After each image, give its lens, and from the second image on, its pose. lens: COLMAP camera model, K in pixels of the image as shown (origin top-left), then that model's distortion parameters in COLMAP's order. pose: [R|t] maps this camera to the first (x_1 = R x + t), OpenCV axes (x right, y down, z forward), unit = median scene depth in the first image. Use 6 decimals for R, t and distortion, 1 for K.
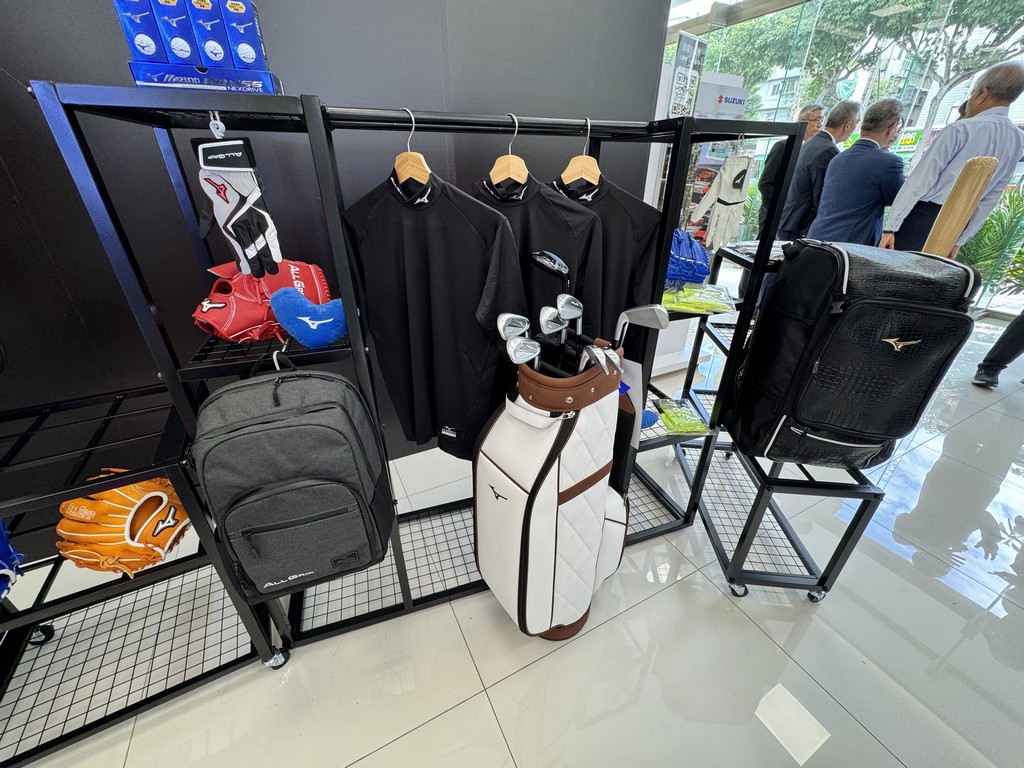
lens RADIAL K [[402.7, 0, 514.0], [0, 402.7, 380.5], [0, 0, 1]] dist [-0.005215, 0.001005]
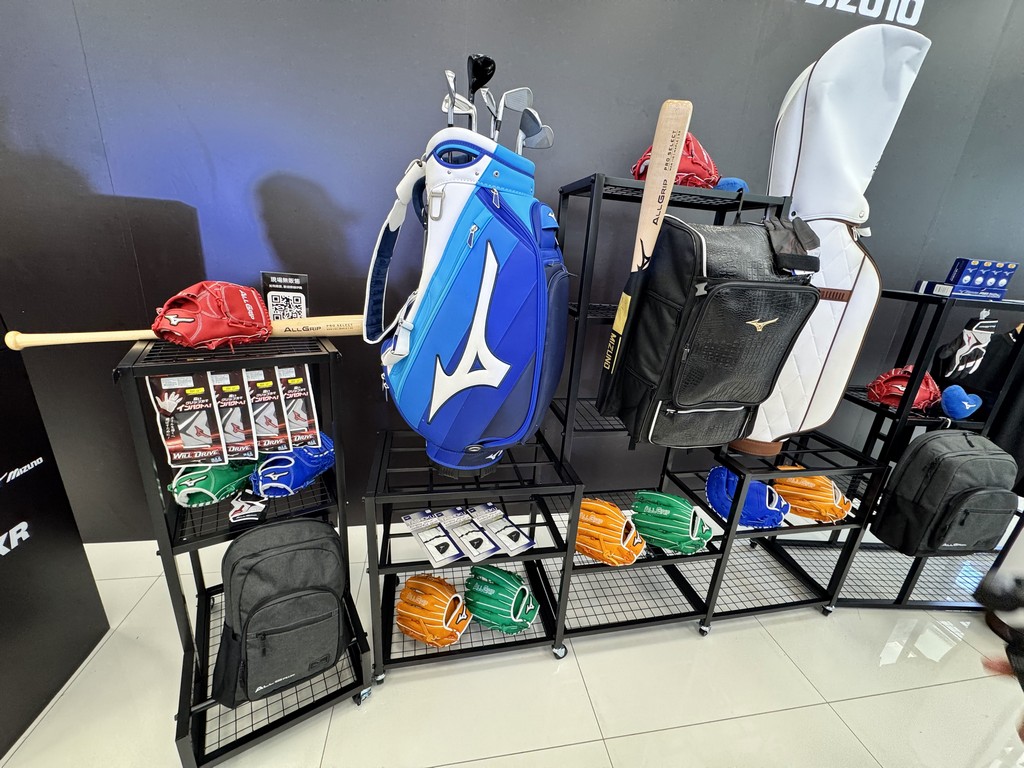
lens RADIAL K [[402.7, 0, 508.6], [0, 402.7, 382.6], [0, 0, 1]] dist [-0.005215, 0.001005]
pose [[0.951135, 0.153923, -0.267673, -1.761830], [-0.196926, 0.970095, -0.141902, 0.371928], [0.237827, 0.187680, 0.953003, -1.101561]]
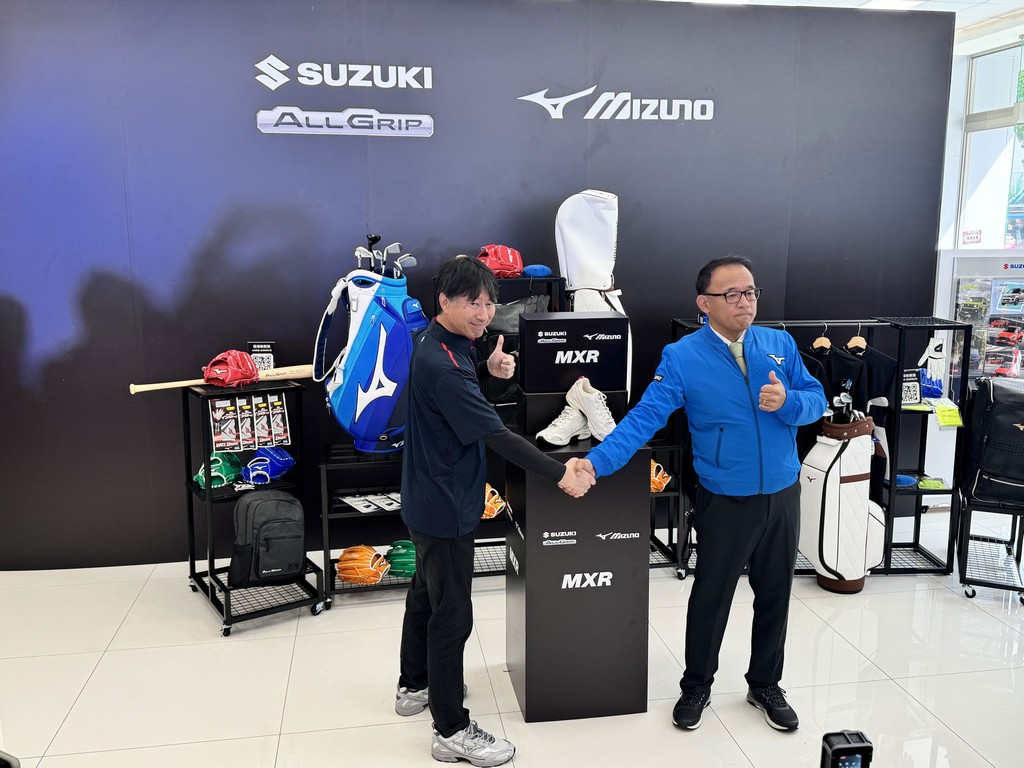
lens RADIAL K [[895.4, 0, 514.8], [0, 895.4, 375.6], [0, 0, 1]] dist [0.131162, -0.041538]
pose [[0.951961, 0.043527, -0.303108, -0.099059], [-0.135203, 0.947883, -0.288510, 1.371859], [0.274753, 0.315631, 0.908233, -4.078991]]
